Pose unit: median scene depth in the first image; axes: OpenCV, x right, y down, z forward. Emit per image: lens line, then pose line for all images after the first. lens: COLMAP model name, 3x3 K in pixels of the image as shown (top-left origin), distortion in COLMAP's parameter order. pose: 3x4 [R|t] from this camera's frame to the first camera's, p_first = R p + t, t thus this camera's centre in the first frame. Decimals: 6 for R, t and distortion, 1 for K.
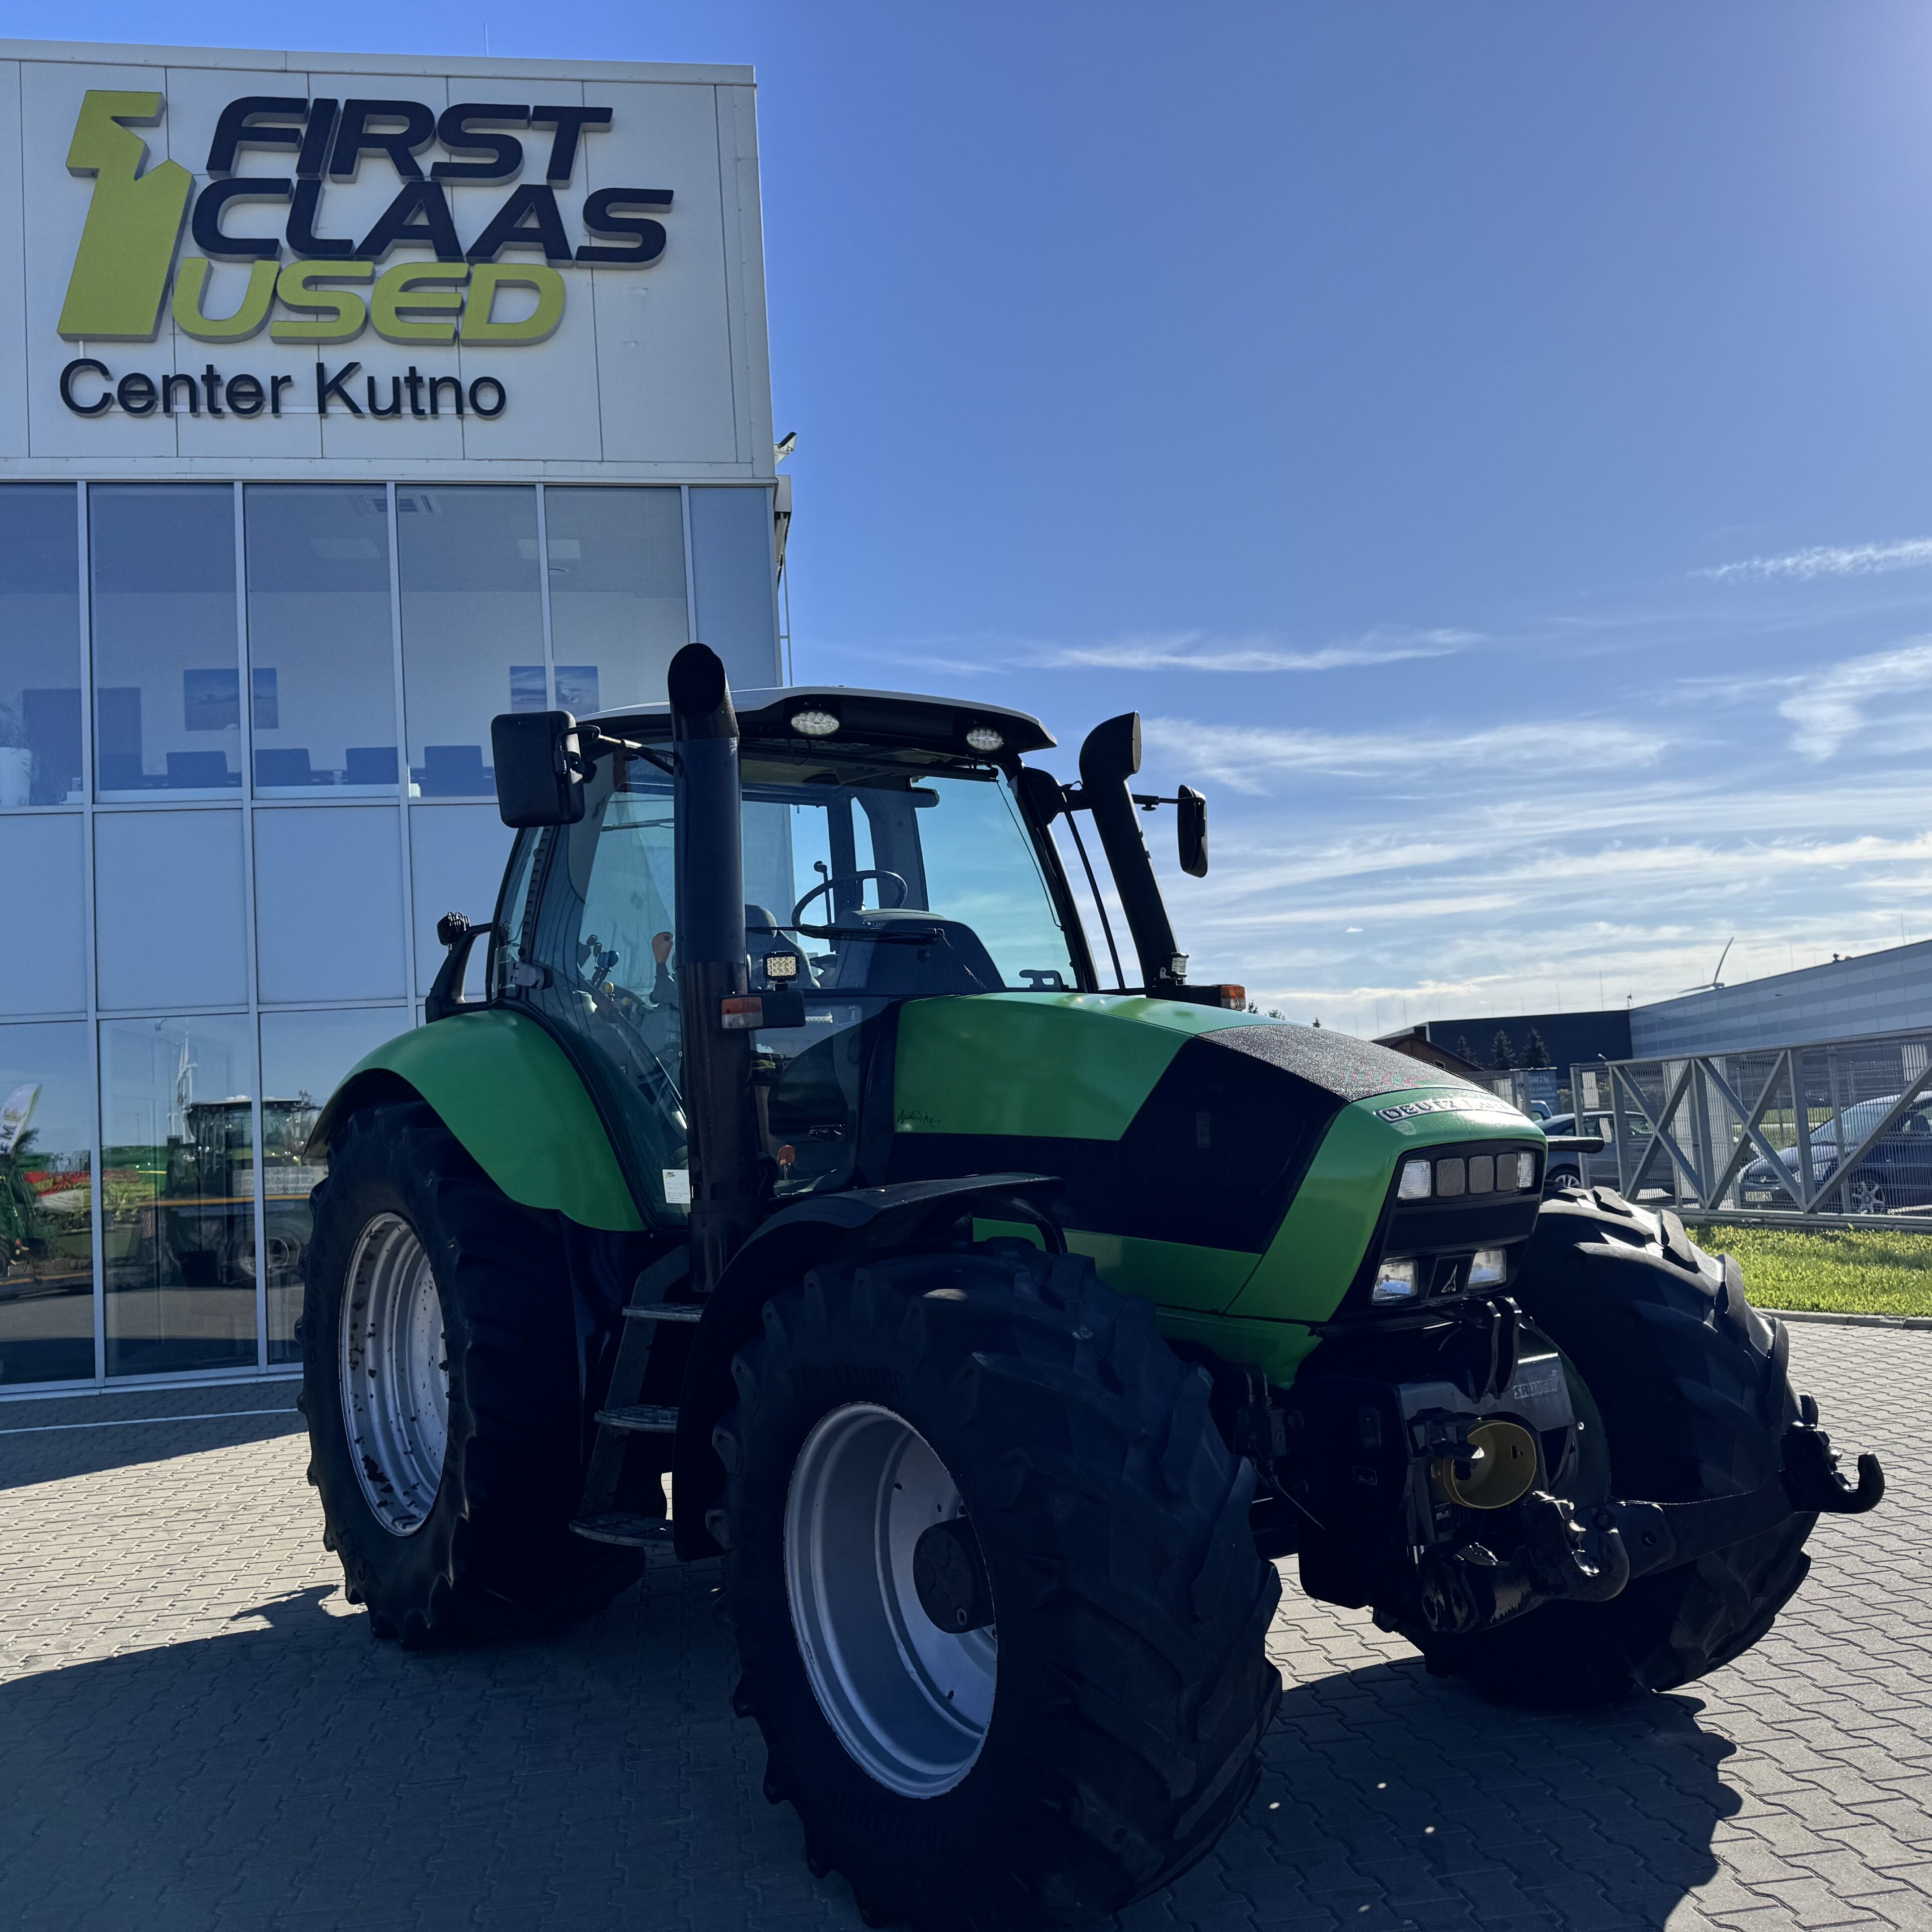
lens RADIAL K [[1770.6, 0, 966.0], [0, 1770.6, 966.0], [0, 0, 1]] dist [0.096293, -0.144654]
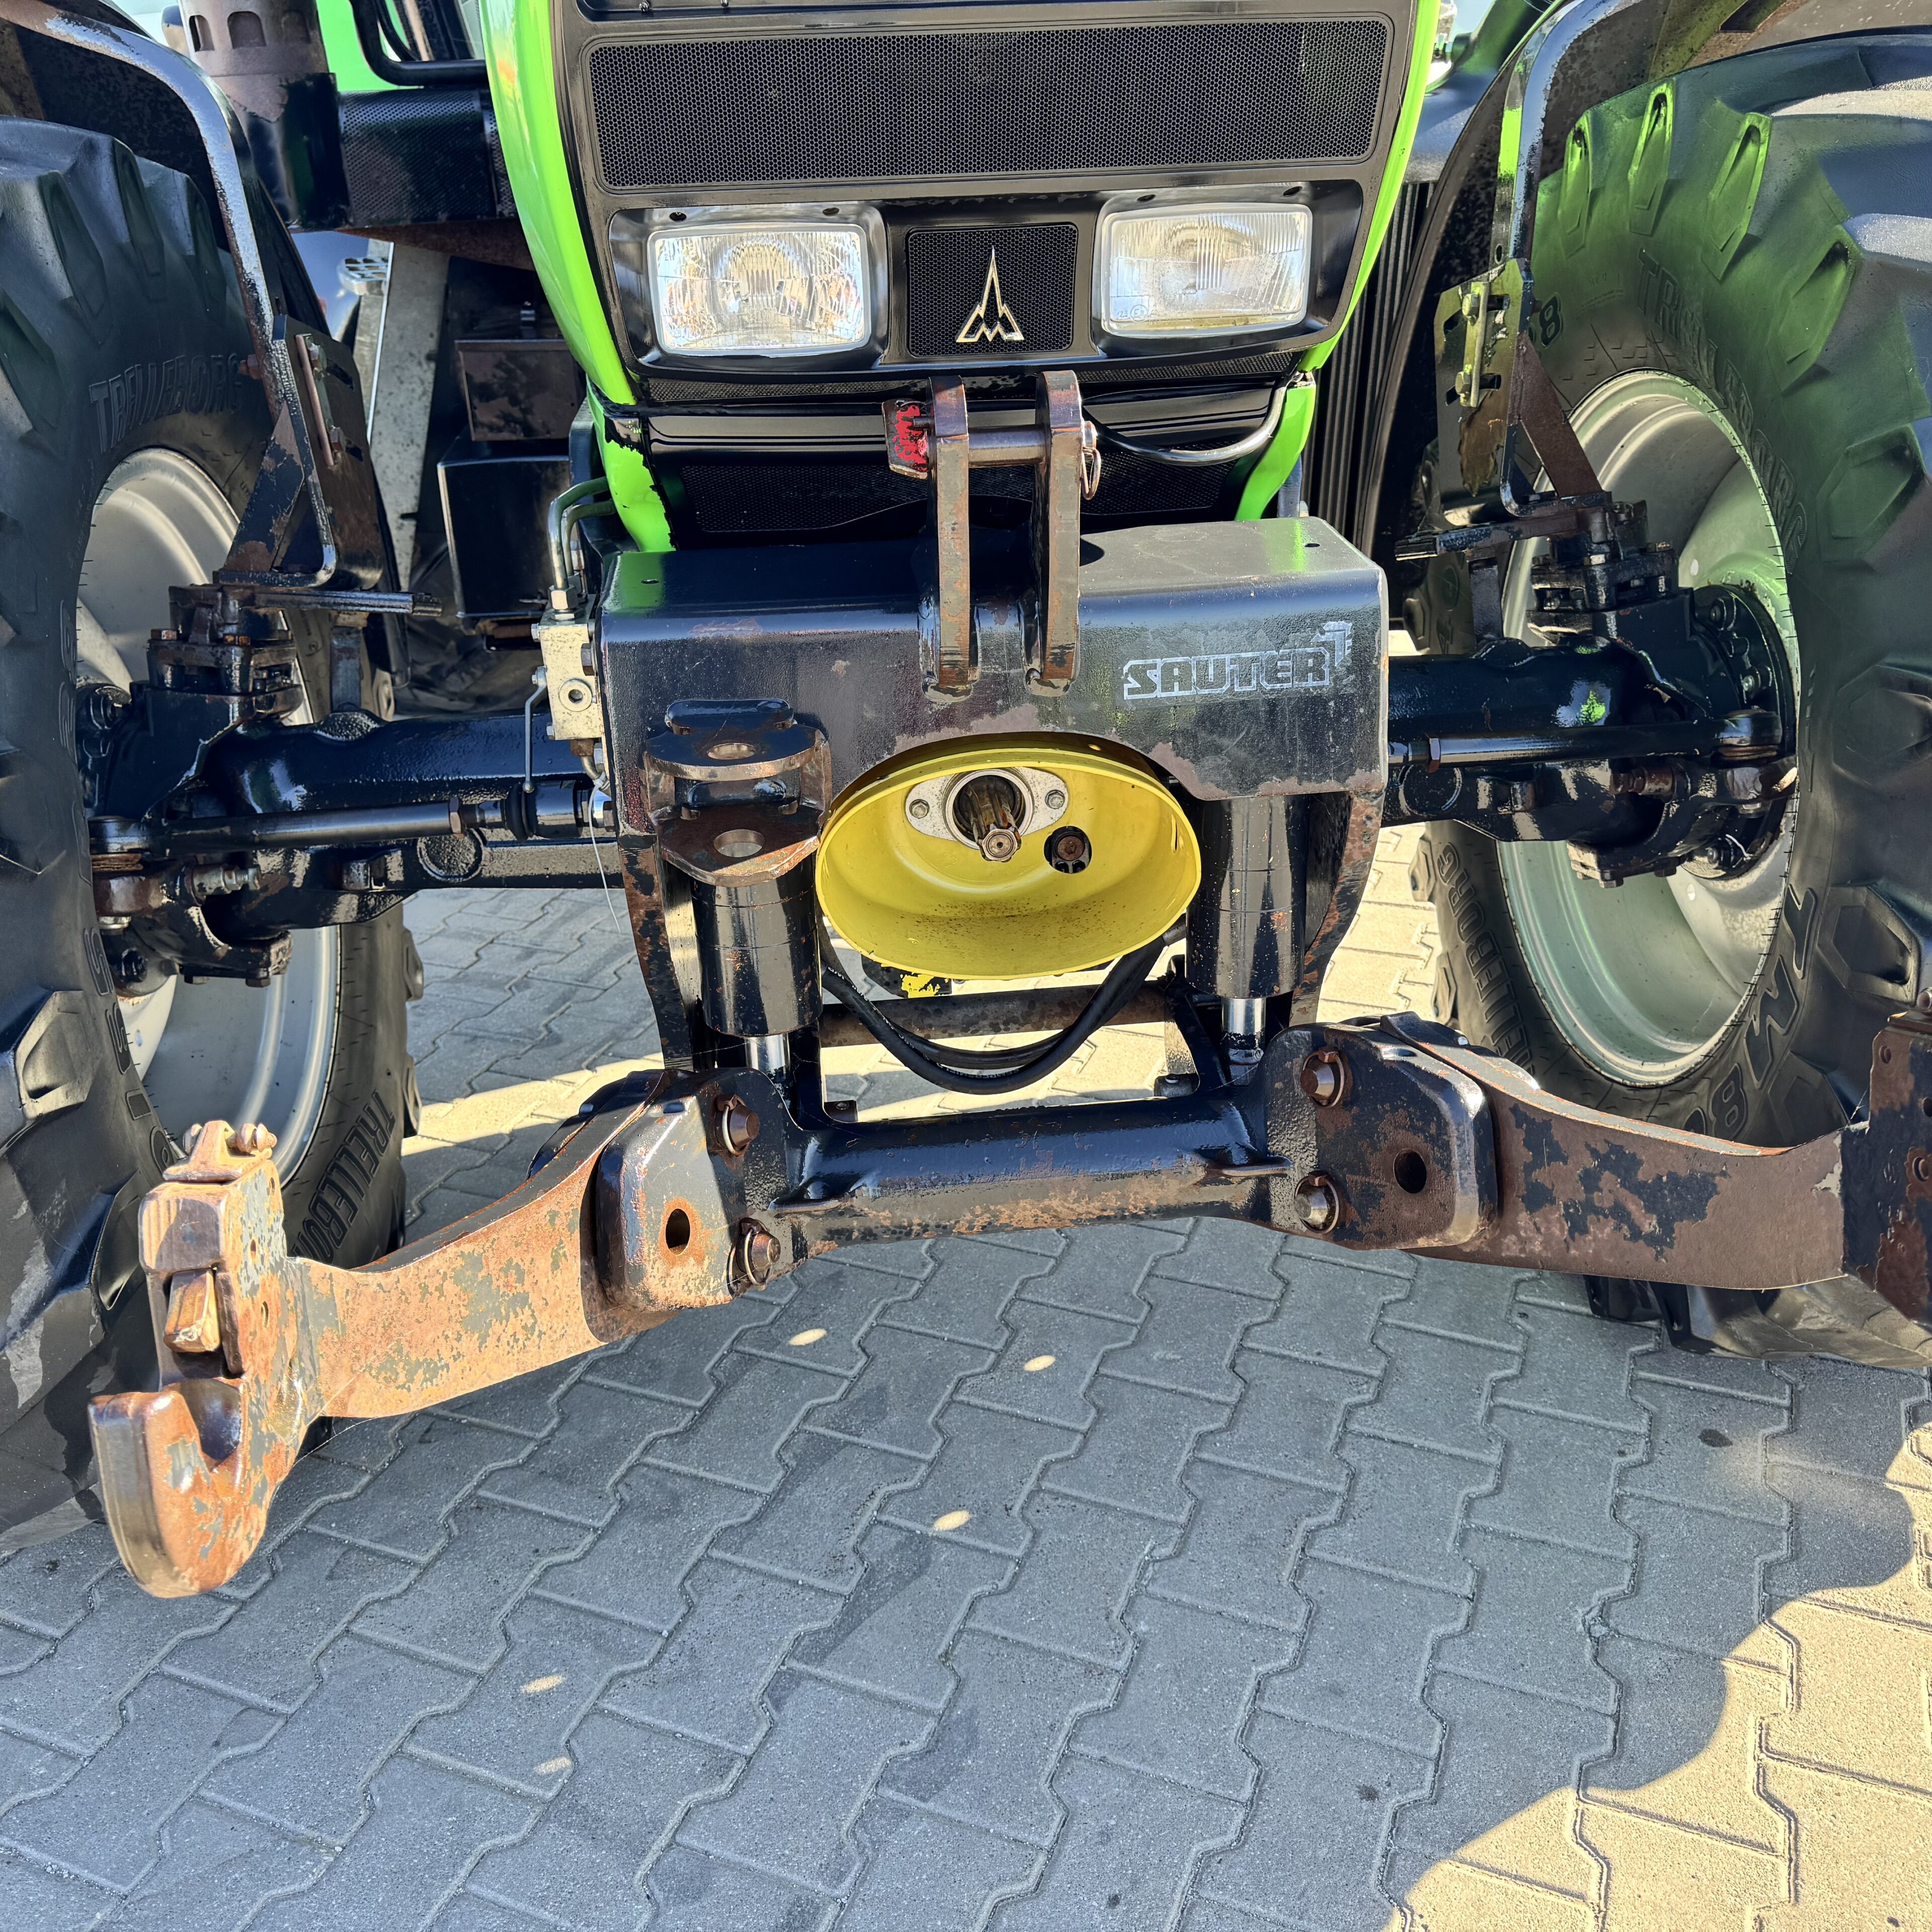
lens RADIAL K [[1804.9, 0, 989.8], [0, 1804.9, 957.5], [0, 0, 1]] dist [0.182855, -0.379829]
pose [[0.865547, 0.233038, -0.443308, 0.125769], [0.027859, 0.861377, 0.507202, 0.031763], [0.500053, -0.451357, 0.739070, 0.204299]]
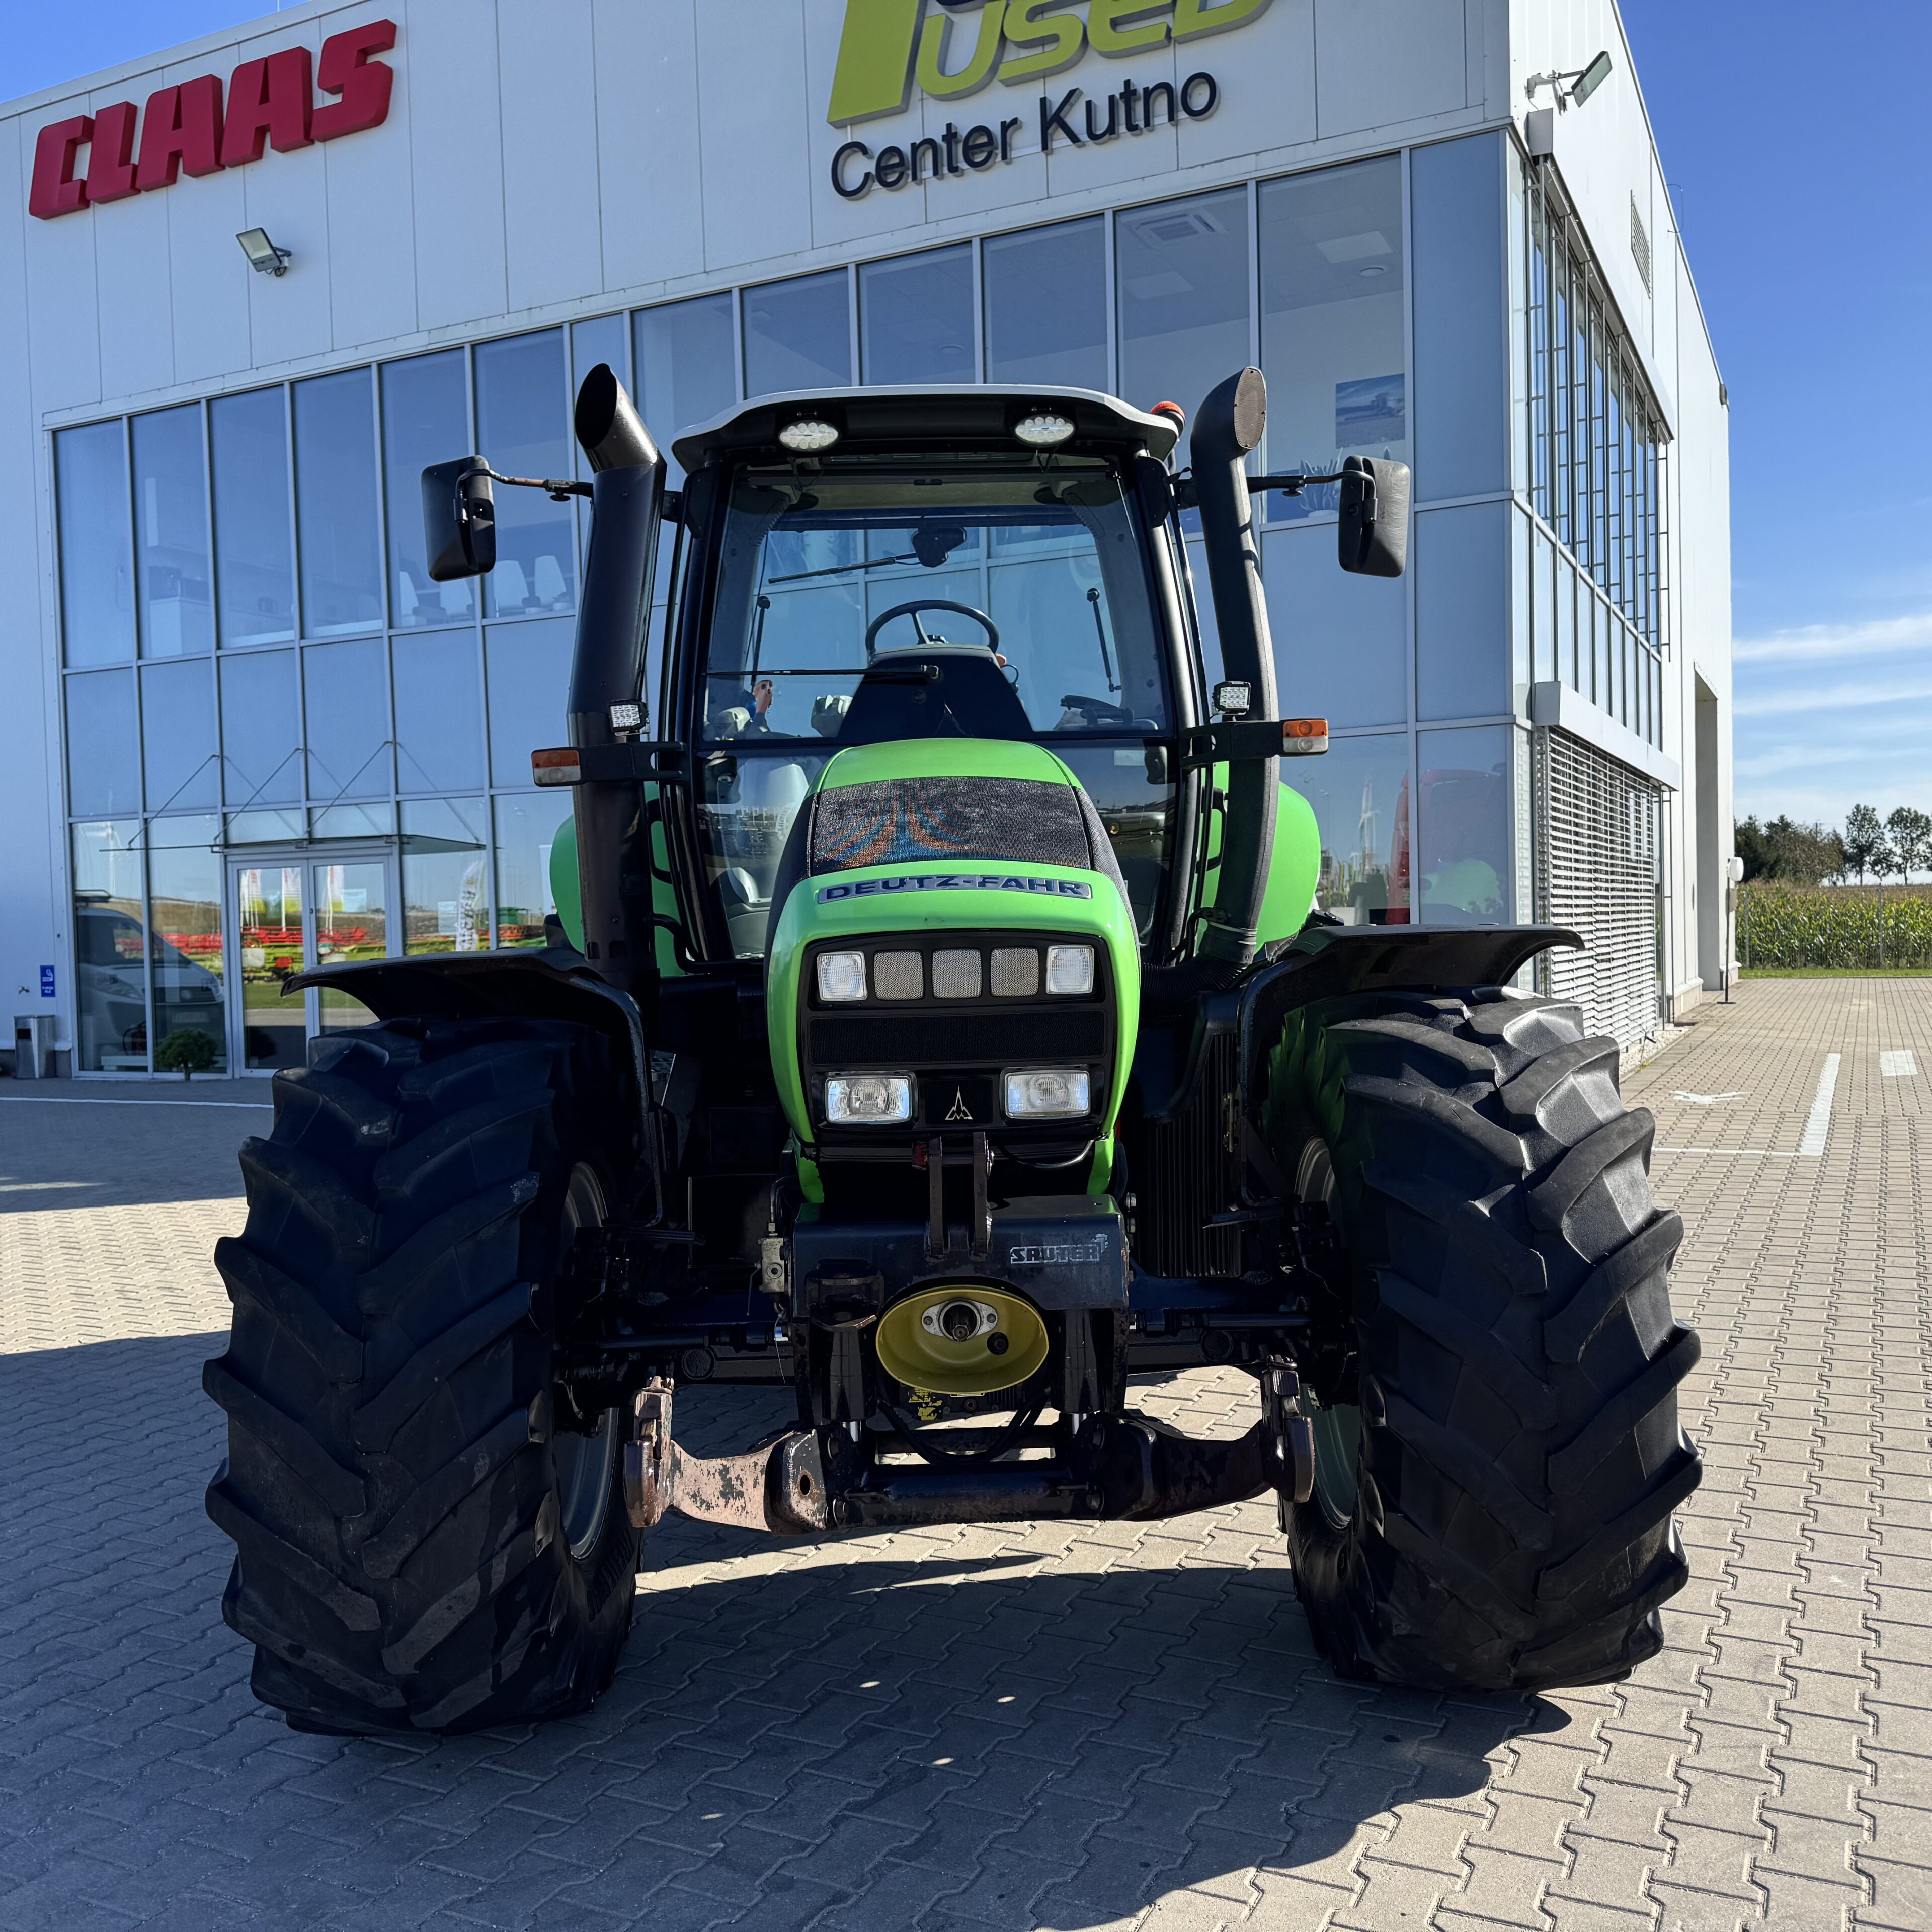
lens RADIAL K [[1811.1, 0, 990.9], [0, 1811.1, 958.2], [0, 0, 1]] dist [0.018599, 0.000862]
pose [[0.825328, 0.049901, -0.562445, 0.205645], [0.028786, 0.991074, 0.130170, 0.003081], [0.563920, -0.123624, 0.816524, 0.108375]]
